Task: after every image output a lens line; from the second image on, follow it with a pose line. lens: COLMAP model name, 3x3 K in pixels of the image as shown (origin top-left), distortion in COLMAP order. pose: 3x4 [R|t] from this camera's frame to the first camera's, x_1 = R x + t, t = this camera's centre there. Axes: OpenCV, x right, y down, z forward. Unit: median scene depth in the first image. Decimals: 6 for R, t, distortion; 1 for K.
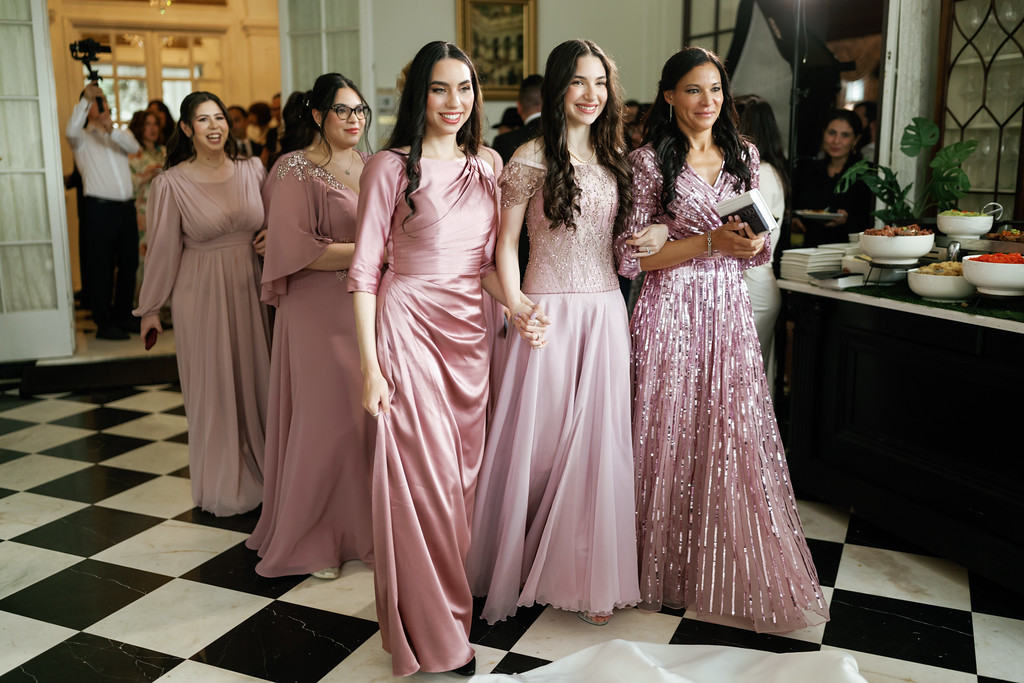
lens RADIAL K [[1015.7, 0, 510.7], [0, 1015.7, 342.8], [0, 0, 1]] dist [-0.009203, 0.000000]
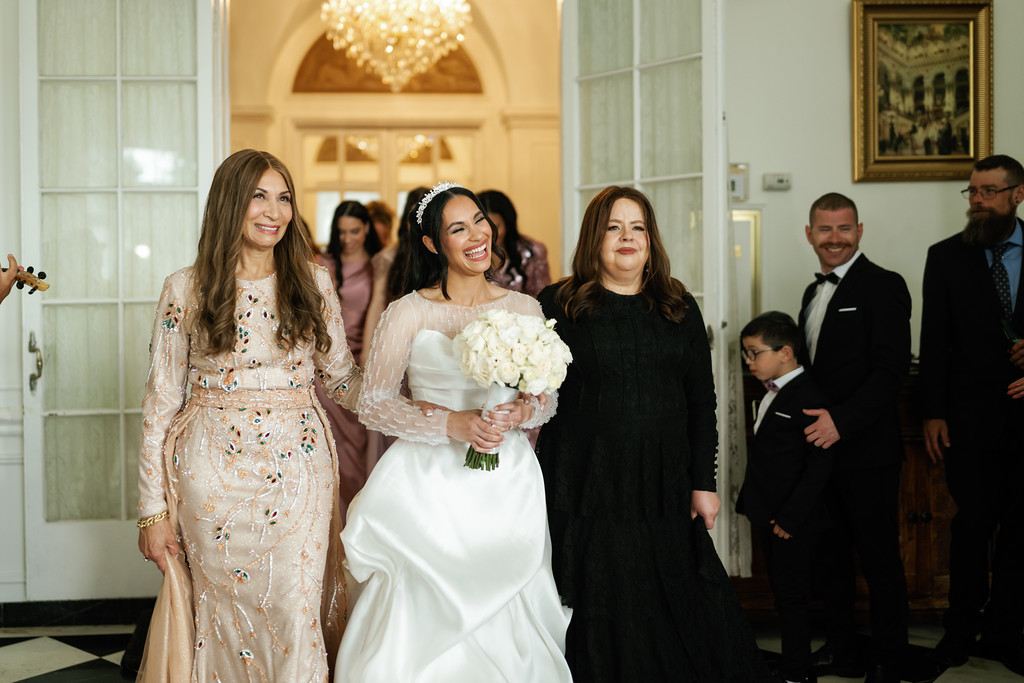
lens RADIAL K [[1015.7, 0, 512.2], [0, 1015.7, 339.0], [0, 0, 1]] dist [-0.009203, 0.000000]
pose [[0.972755, 0.002798, -0.231820, -0.108166], [-0.036612, 0.989233, -0.141692, -0.055894], [0.228928, 0.146319, 0.962384, 0.397437]]
